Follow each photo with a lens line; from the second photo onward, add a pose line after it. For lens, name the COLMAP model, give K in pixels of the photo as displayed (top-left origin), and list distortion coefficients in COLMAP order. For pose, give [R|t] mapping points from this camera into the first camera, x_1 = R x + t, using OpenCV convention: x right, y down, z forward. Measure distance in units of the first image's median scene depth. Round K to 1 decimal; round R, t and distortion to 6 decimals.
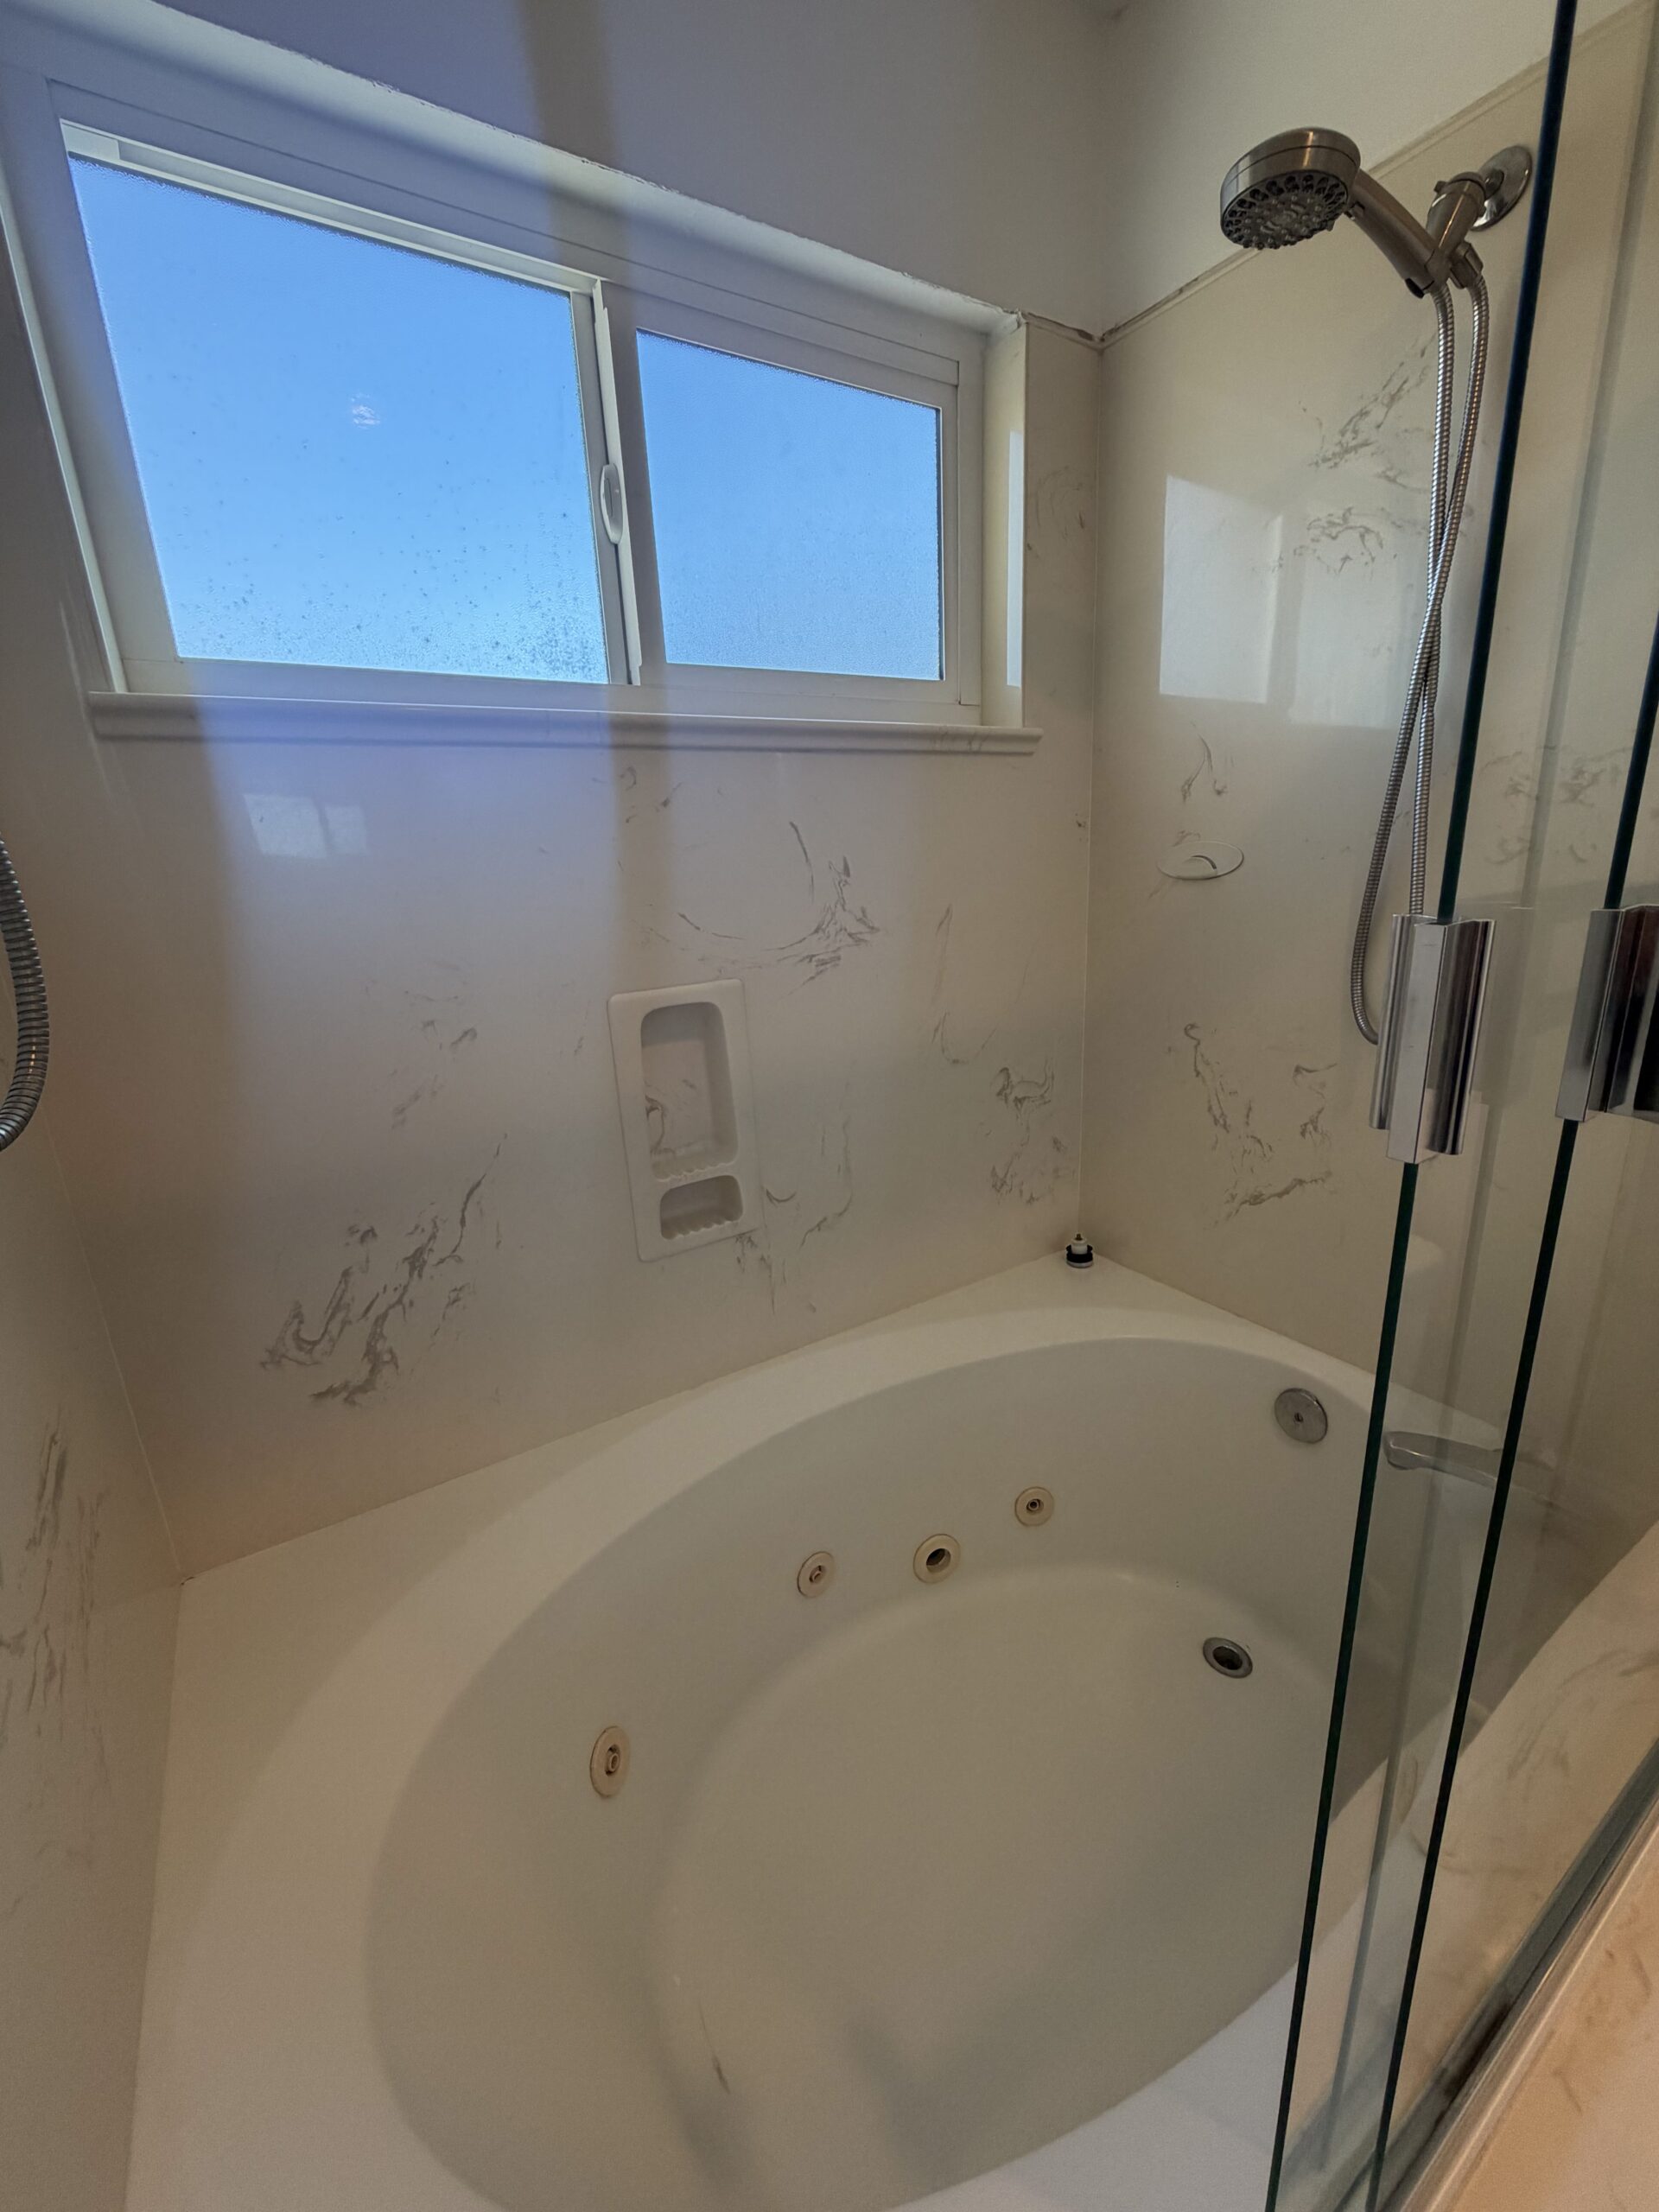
lens RADIAL K [[881.1, 0, 827.4], [0, 881.1, 1098.0], [0, 0, 1]] dist [0.001020, -0.000116]
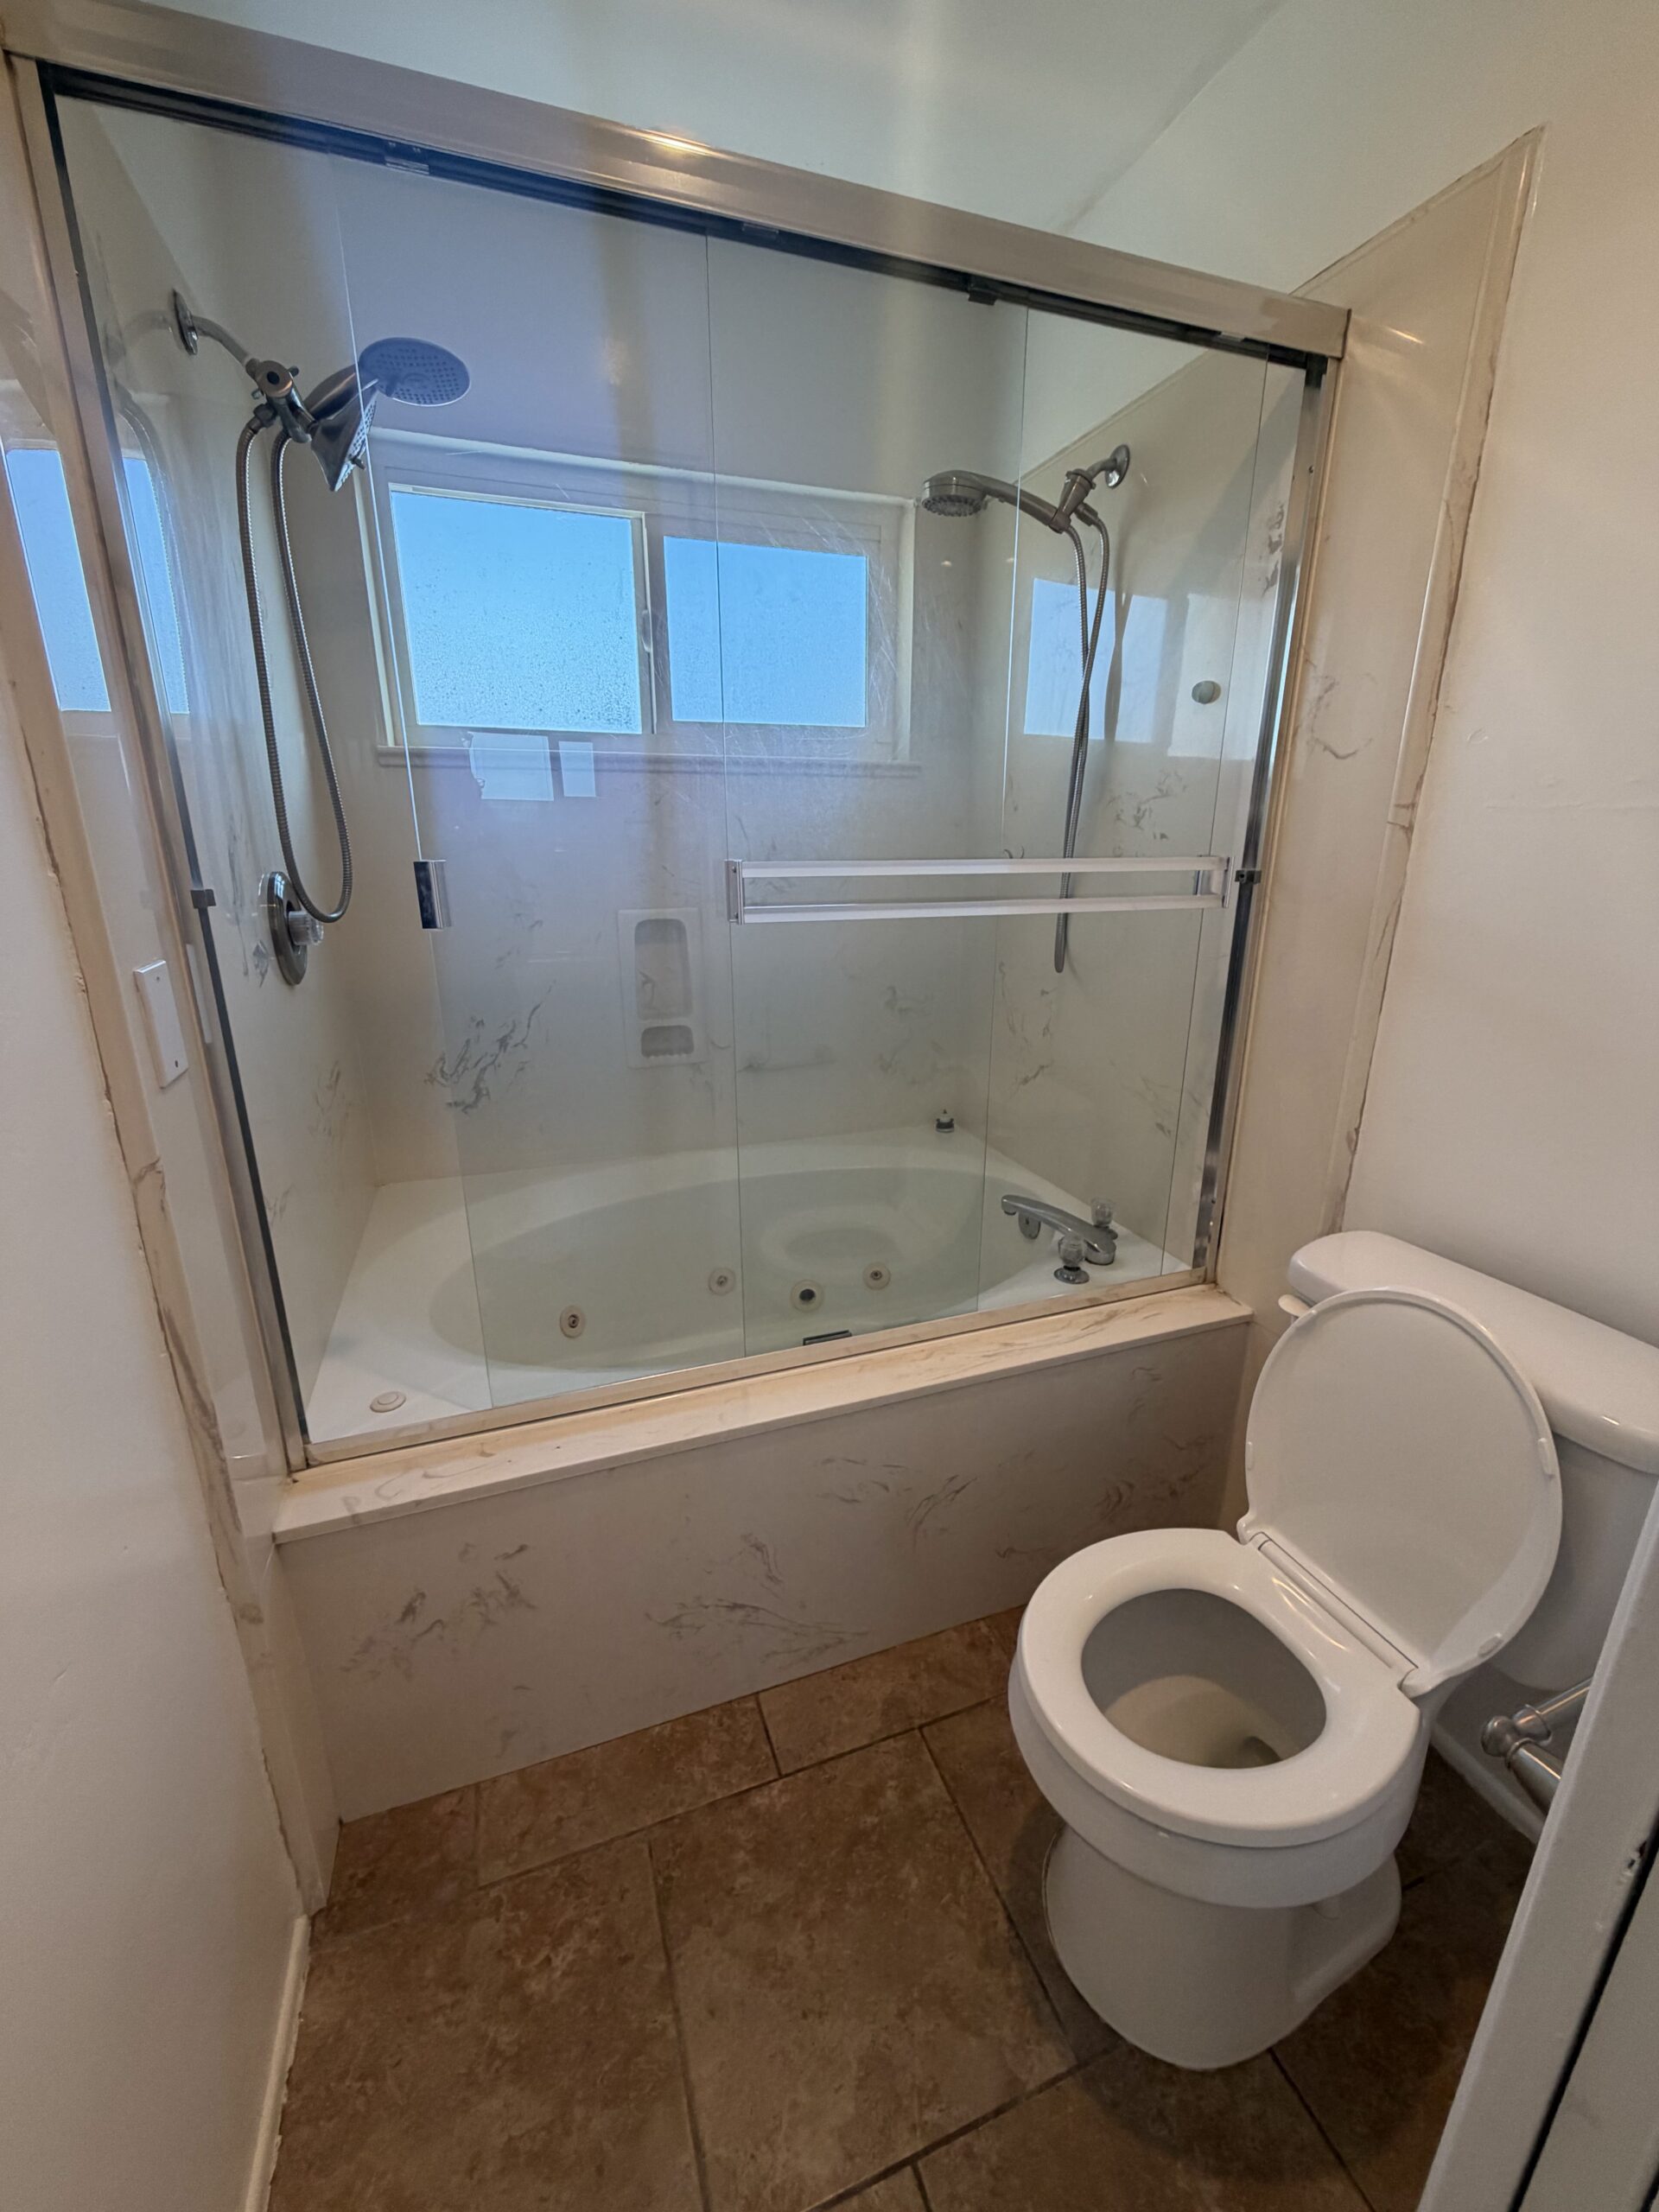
lens RADIAL K [[881.1, 0, 827.4], [0, 881.1, 1098.0], [0, 0, 1]] dist [0.001020, -0.000116]
pose [[0.973569, 0.108124, -0.201178, 0.558062], [-0.104292, 0.994107, 0.029581, 0.162702], [0.203190, -0.007817, 0.979108, -0.655567]]
